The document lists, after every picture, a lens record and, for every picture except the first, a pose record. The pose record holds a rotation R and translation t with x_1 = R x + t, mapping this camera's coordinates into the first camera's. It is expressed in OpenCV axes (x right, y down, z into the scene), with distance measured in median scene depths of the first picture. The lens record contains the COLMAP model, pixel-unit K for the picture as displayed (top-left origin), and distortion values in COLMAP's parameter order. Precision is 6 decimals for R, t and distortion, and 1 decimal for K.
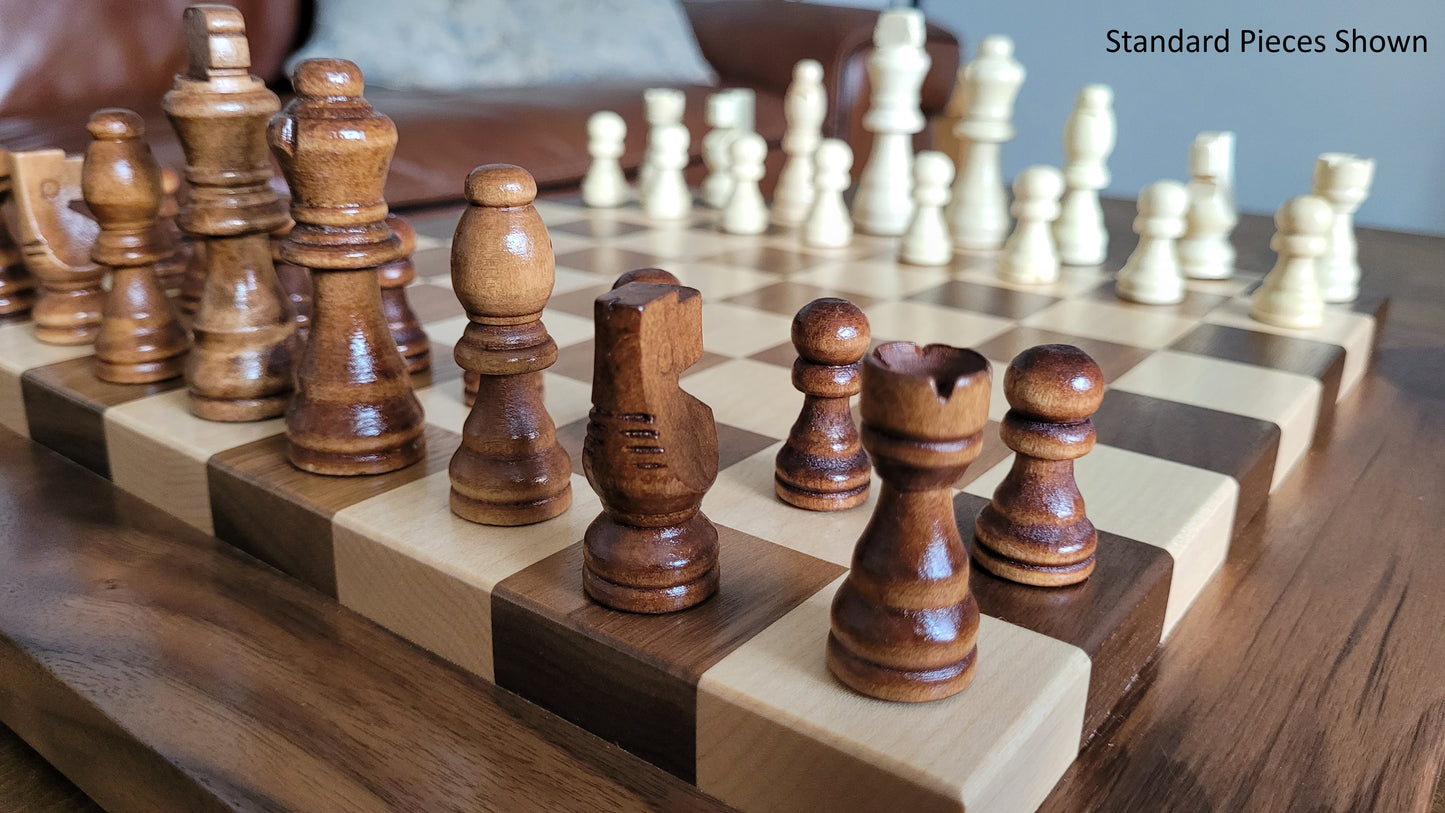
lens RADIAL K [[1145.5, 0, 712.5], [0, 1145.5, 407.0], [0, 0, 1]] dist [0.022015, -0.030631]
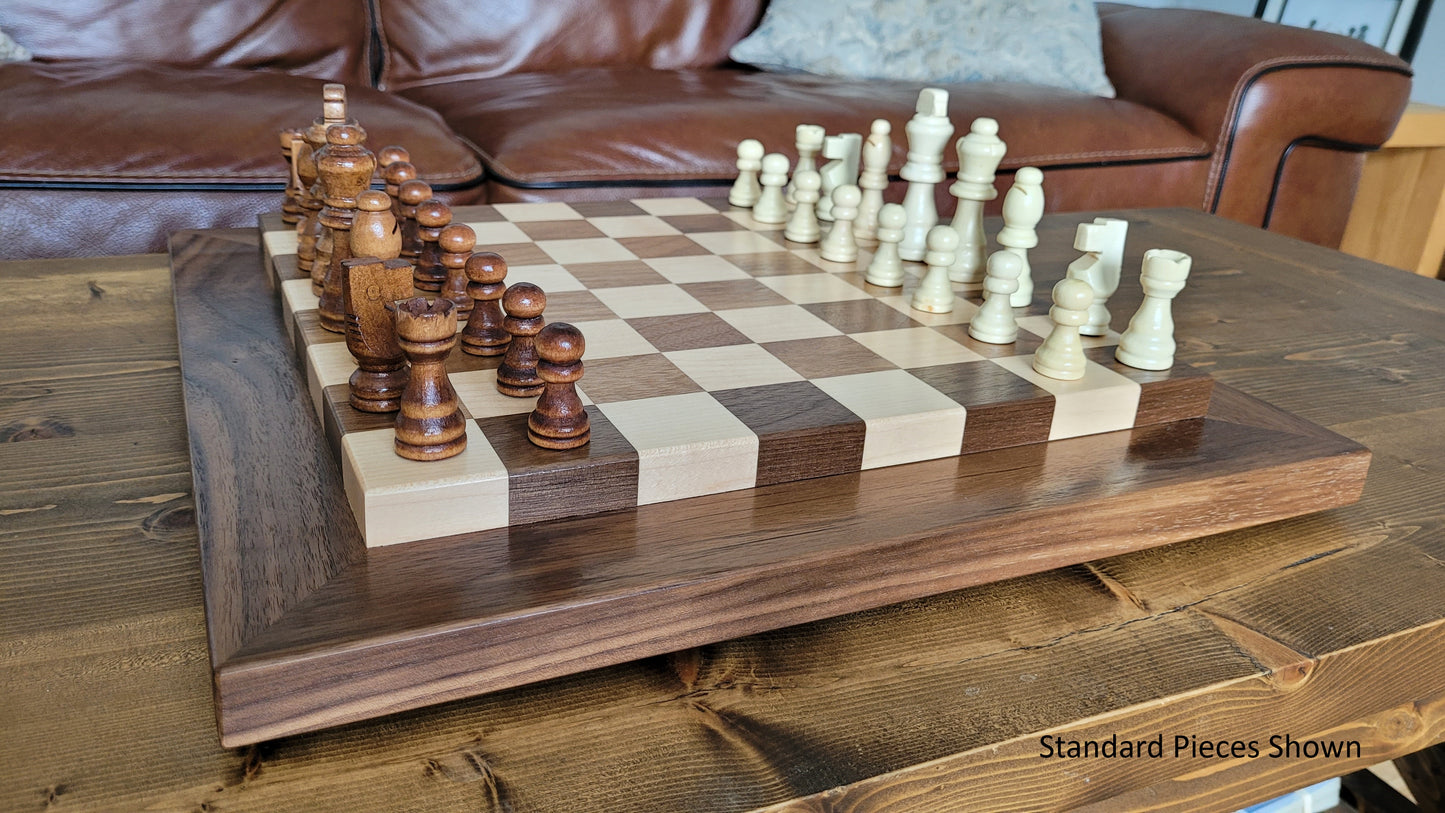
lens RADIAL K [[1145.5, 0, 722.3], [0, 1145.5, 405.4], [0, 0, 1]] dist [0.022015, -0.030631]
pose [[0.888345, 0.209895, -0.408397, 1.014875], [-0.198362, 0.977558, 0.070938, -0.081629], [0.414121, 0.017993, 0.910044, -0.478073]]
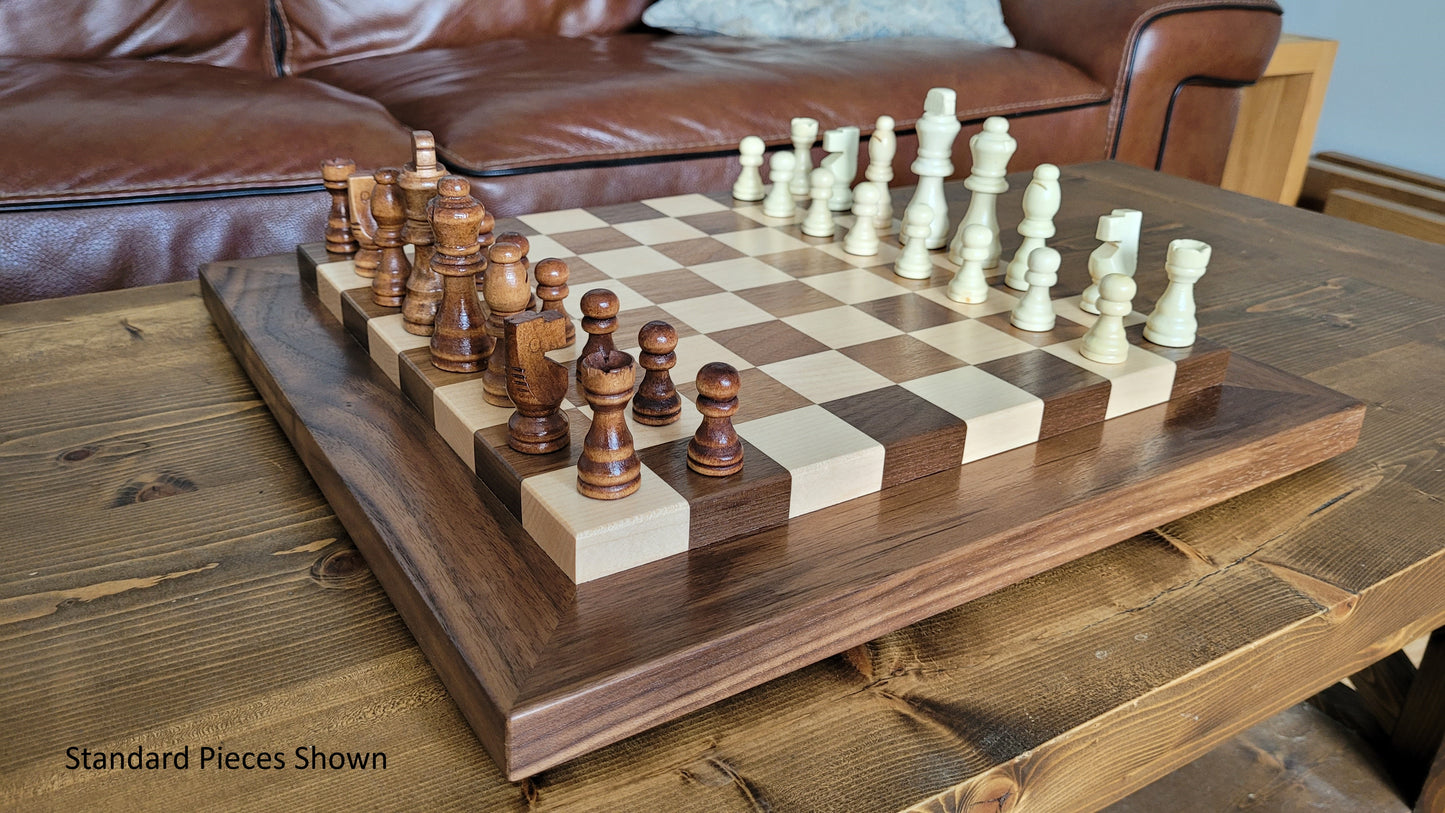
lens RADIAL K [[1145.5, 0, 726.8], [0, 1145.5, 404.7], [0, 0, 1]] dist [0.022015, -0.030631]
pose [[0.942485, 0.157822, -0.294644, 0.710906], [-0.132648, 0.985725, 0.103686, -0.149271], [0.306801, -0.058638, 0.949965, -0.759204]]
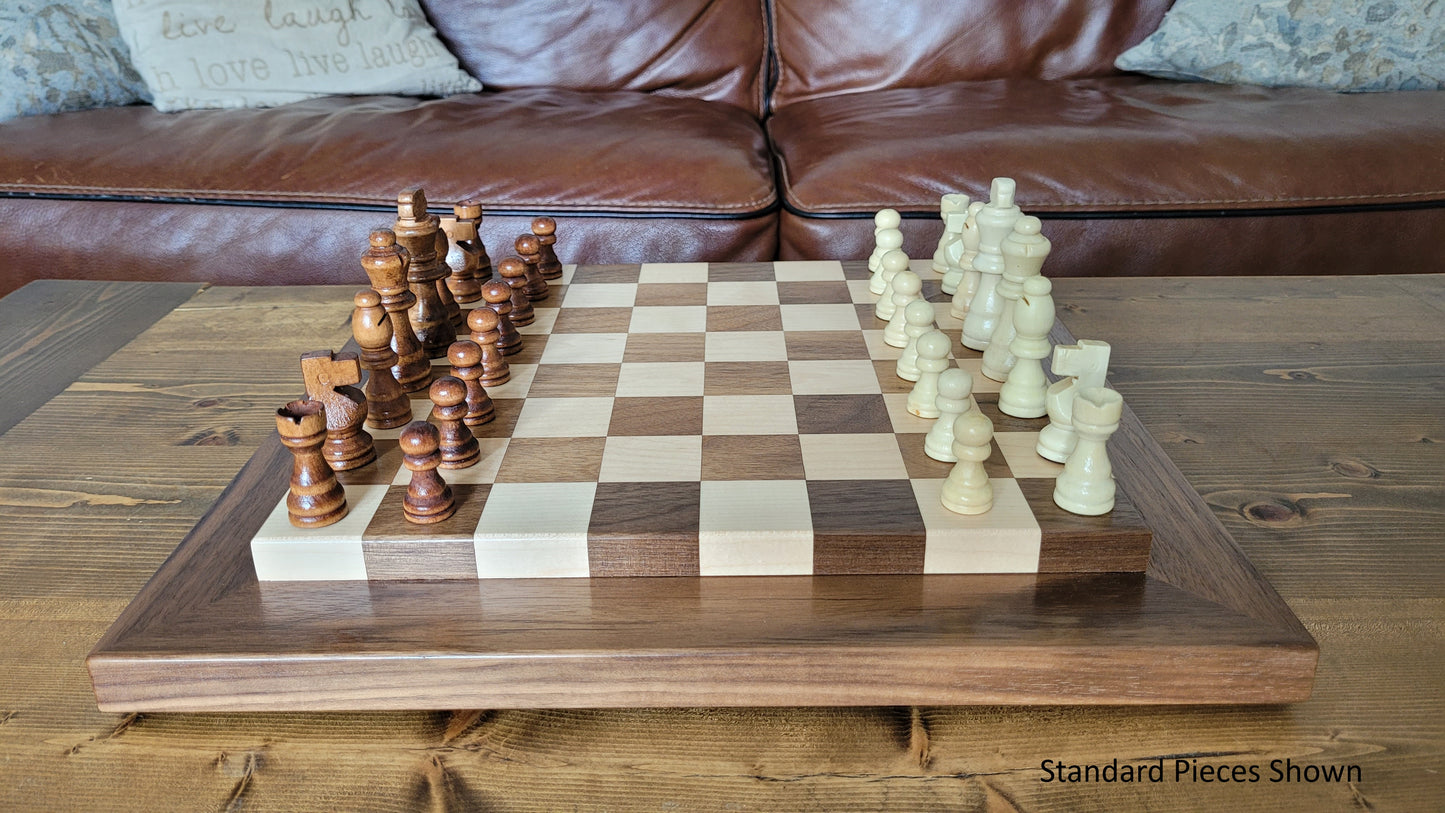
lens RADIAL K [[1145.5, 0, 707.9], [0, 1145.5, 403.0], [0, 0, 1]] dist [0.022015, -0.030631]
pose [[0.593066, 0.302185, -0.746295, 1.787757], [-0.239343, 0.951164, 0.194939, -0.515836], [0.768757, 0.063009, 0.636429, -0.031524]]
